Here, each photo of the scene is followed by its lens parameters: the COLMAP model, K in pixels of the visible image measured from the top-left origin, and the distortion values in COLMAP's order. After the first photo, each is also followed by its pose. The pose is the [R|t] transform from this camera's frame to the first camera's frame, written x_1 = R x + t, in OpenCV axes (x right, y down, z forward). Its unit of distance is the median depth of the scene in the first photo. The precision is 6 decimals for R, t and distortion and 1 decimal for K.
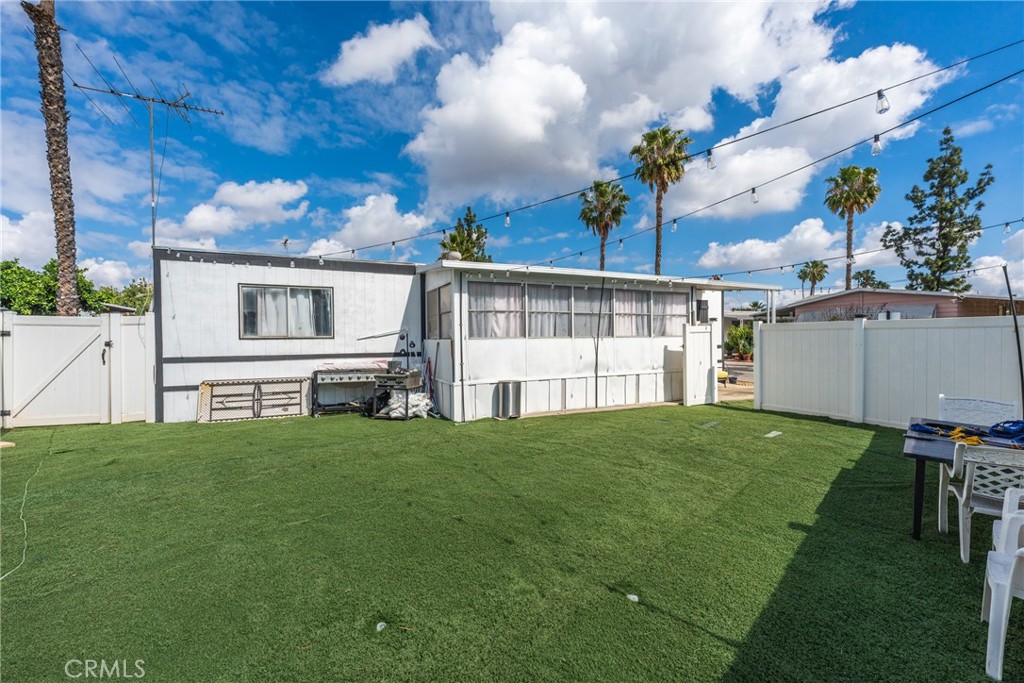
lens RADIAL K [[413.6, 0, 512.0], [0, 413.6, 341.5], [0, 0, 1]] dist [-0.000079, 0.000068]
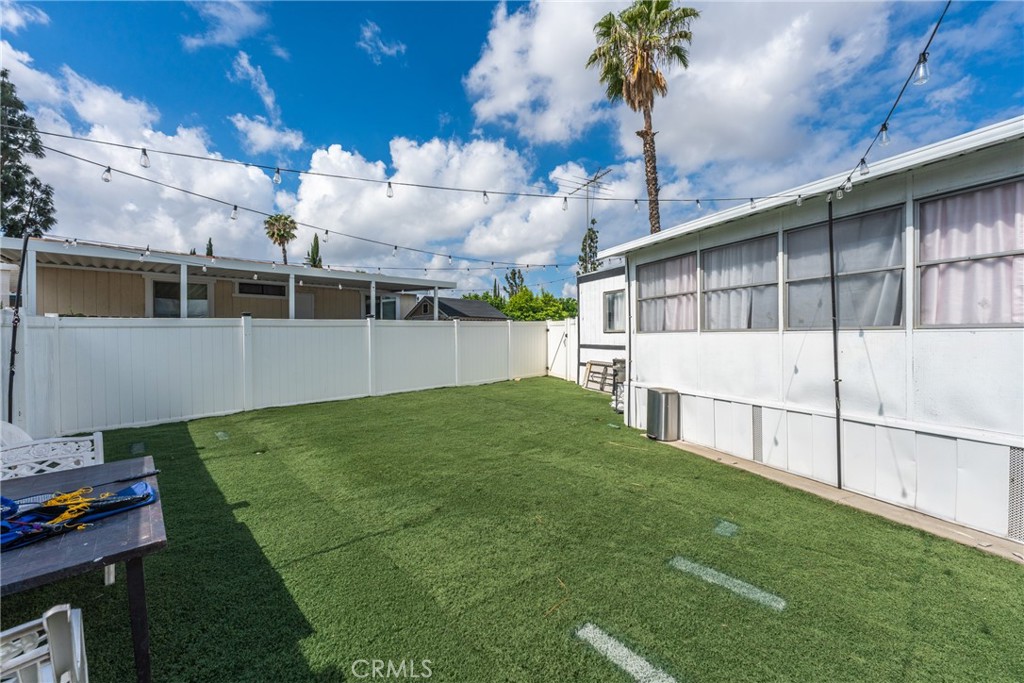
lens RADIAL K [[413.6, 0, 512.0], [0, 413.6, 341.5], [0, 0, 1]] dist [-0.000079, 0.000068]
pose [[-0.027035, 0.023161, -0.999366, 0.704099], [0.002644, 0.999730, 0.023098, -0.008954], [0.999631, -0.002017, -0.027088, 0.709733]]
